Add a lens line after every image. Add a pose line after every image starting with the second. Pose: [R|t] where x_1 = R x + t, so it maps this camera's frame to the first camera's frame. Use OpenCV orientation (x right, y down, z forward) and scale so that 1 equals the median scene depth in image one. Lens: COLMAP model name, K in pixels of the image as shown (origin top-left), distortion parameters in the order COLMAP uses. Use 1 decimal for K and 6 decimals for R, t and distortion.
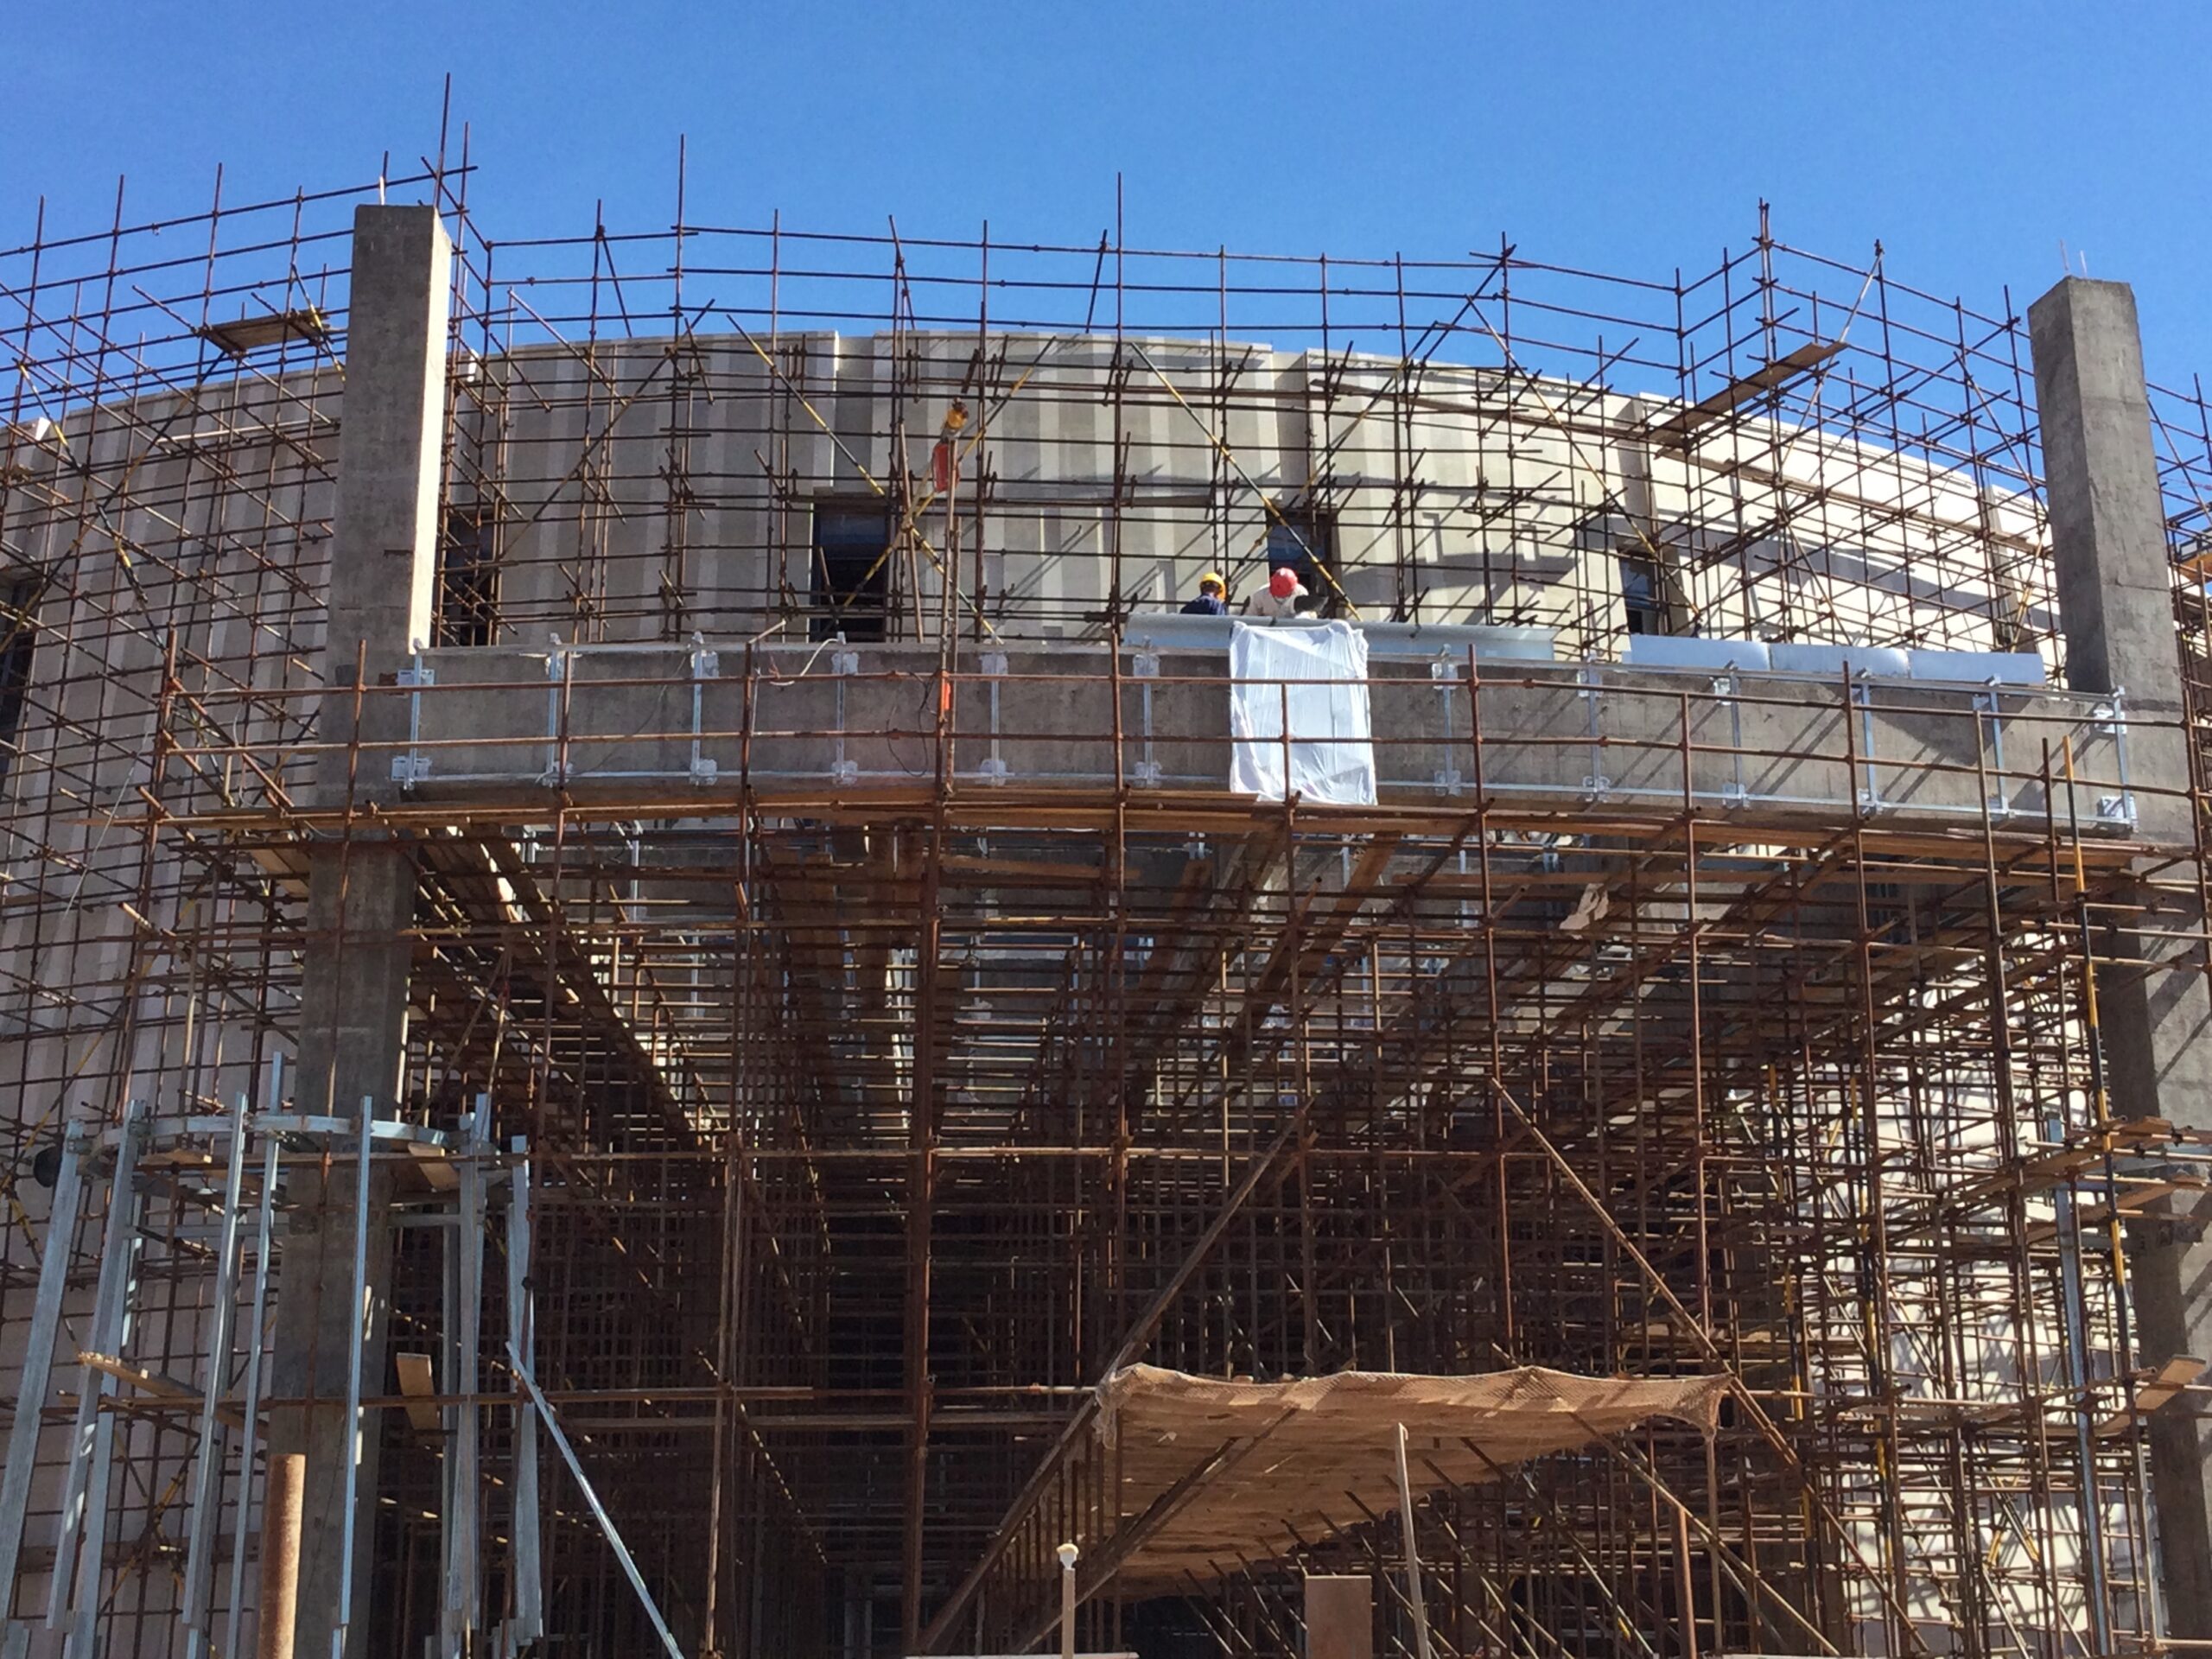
lens RADIAL K [[3308.5, 0, 1106.1], [0, 3308.5, 830.8], [0, 0, 1]] dist [0.025406, 0.000000]
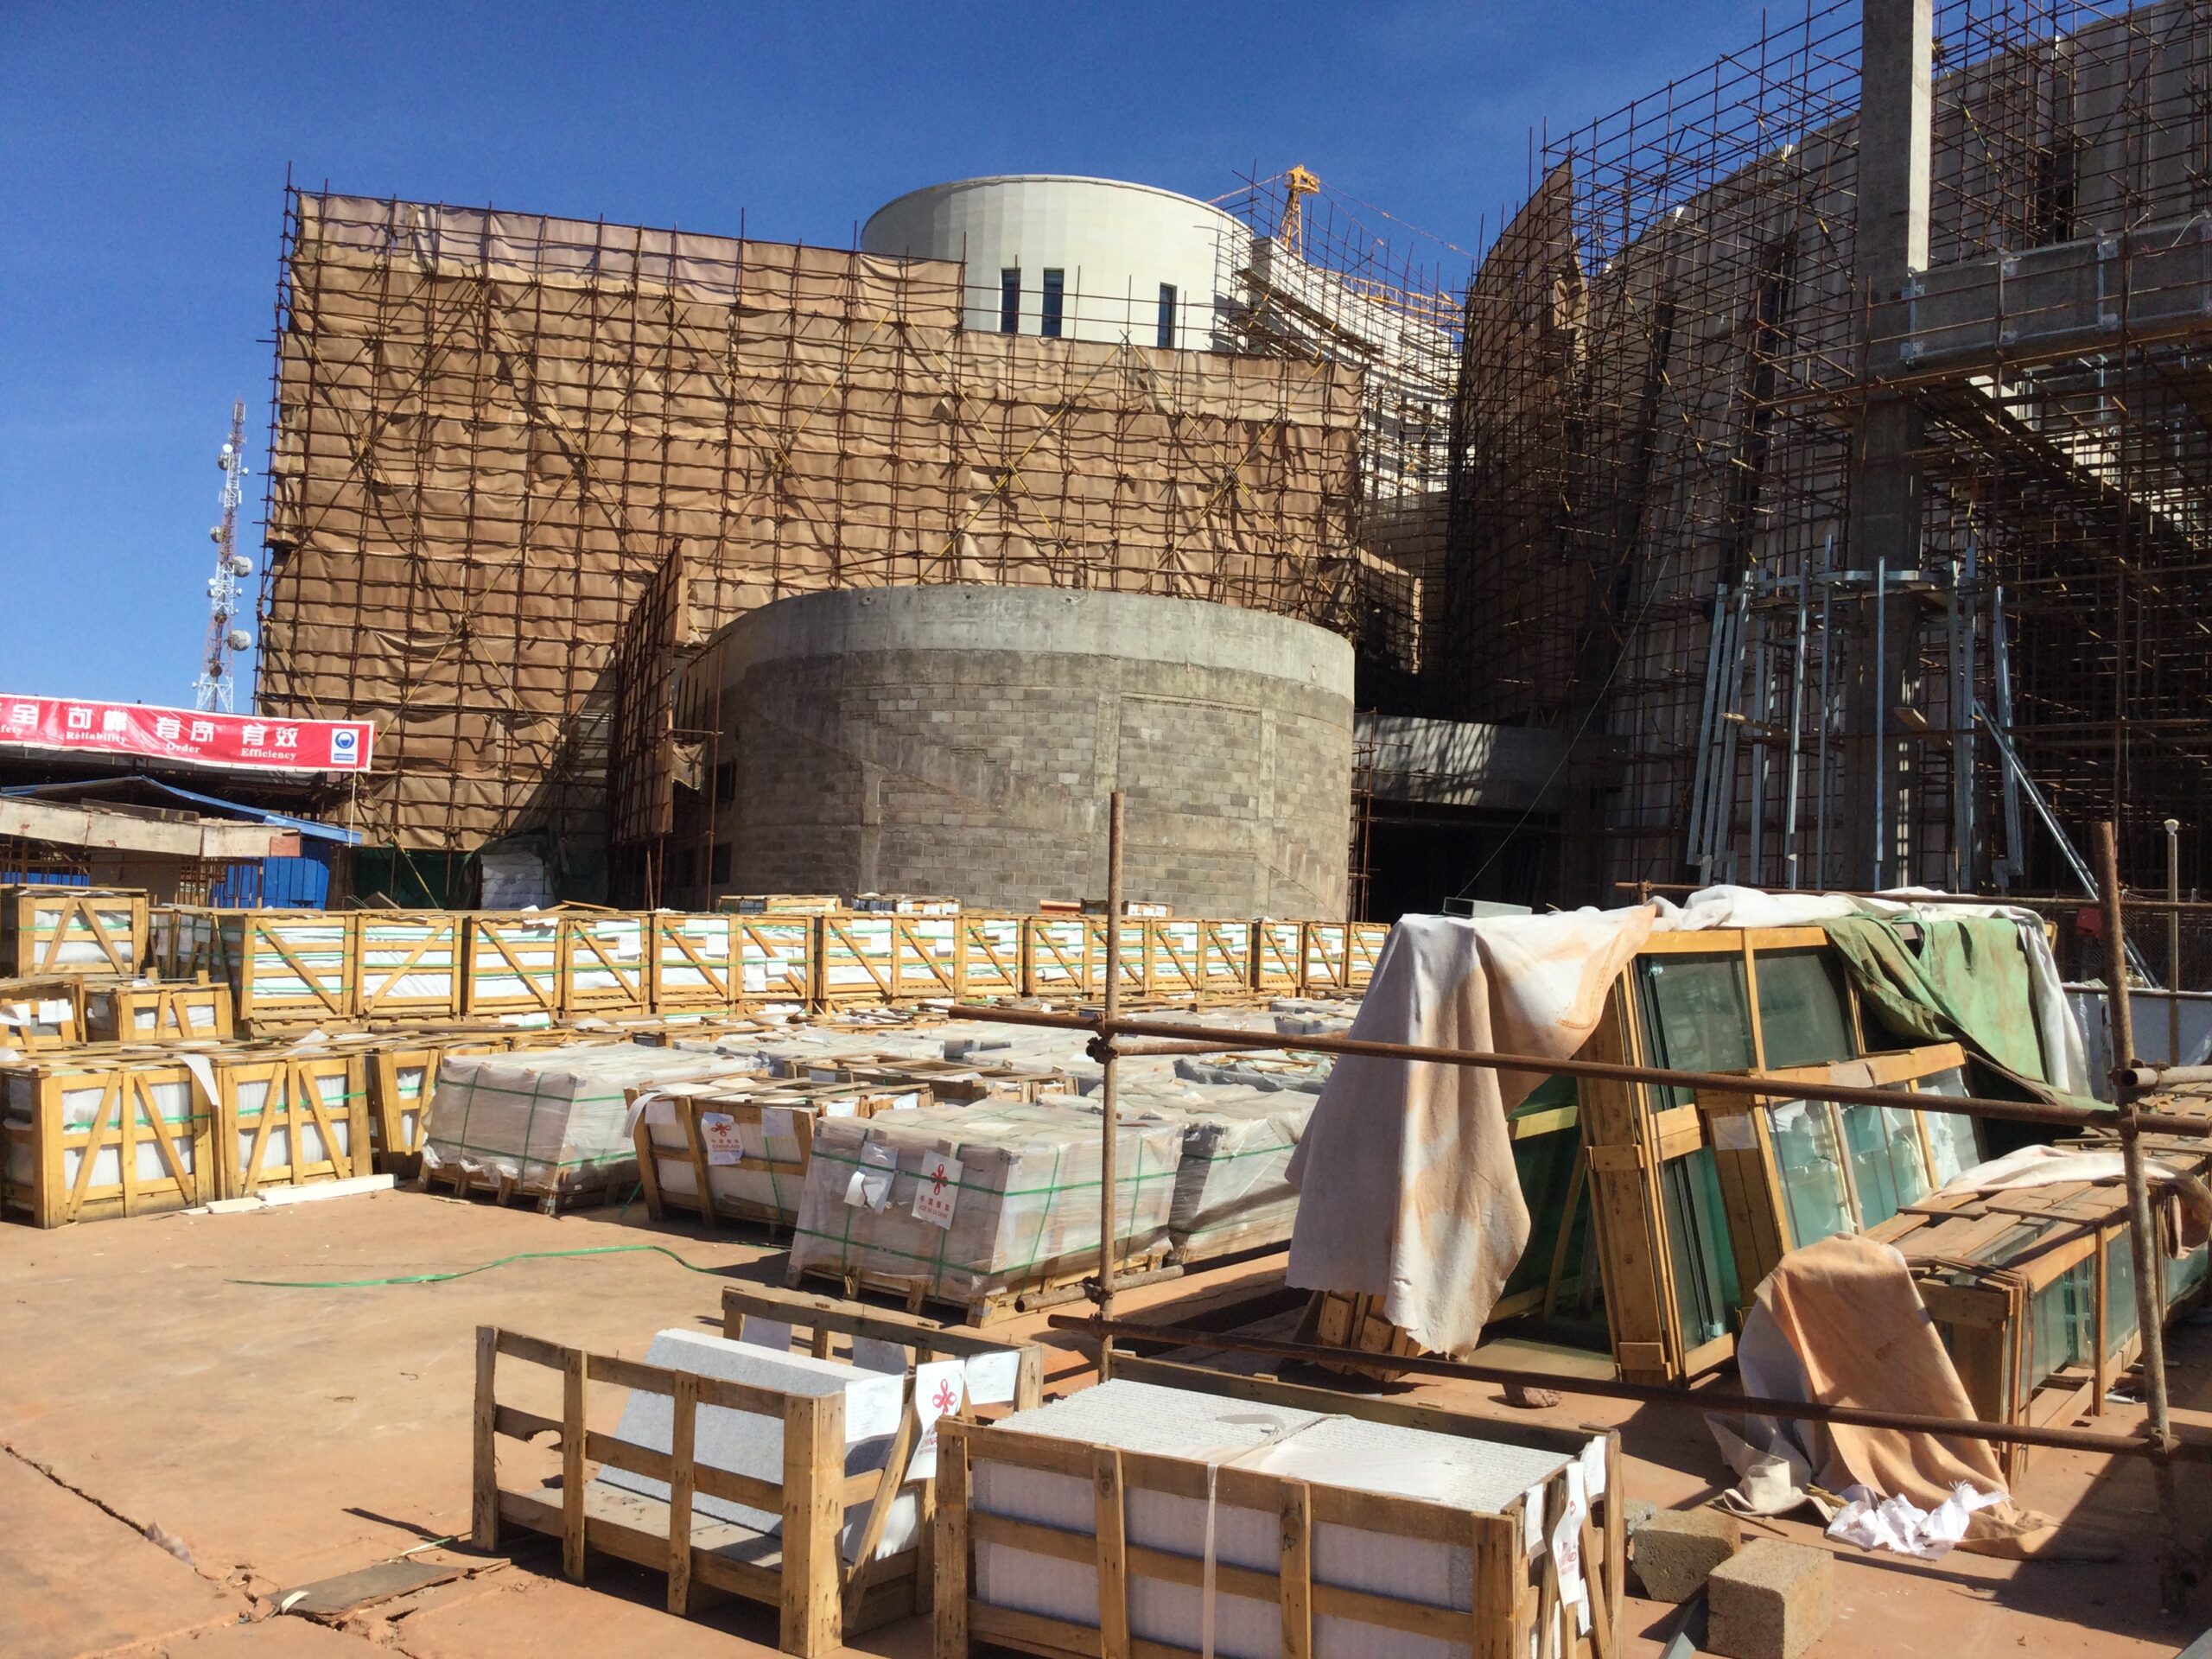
lens RADIAL K [[2015.3, 0, 1104.5], [0, 2015.3, 834.3], [0, 0, 1]] dist [0.004716, 0.000000]
pose [[0.741977, 0.008190, -0.670375, 0.141993], [0.138650, 0.976434, 0.165389, -0.004845], [0.655932, -0.215662, 0.723356, -0.020449]]
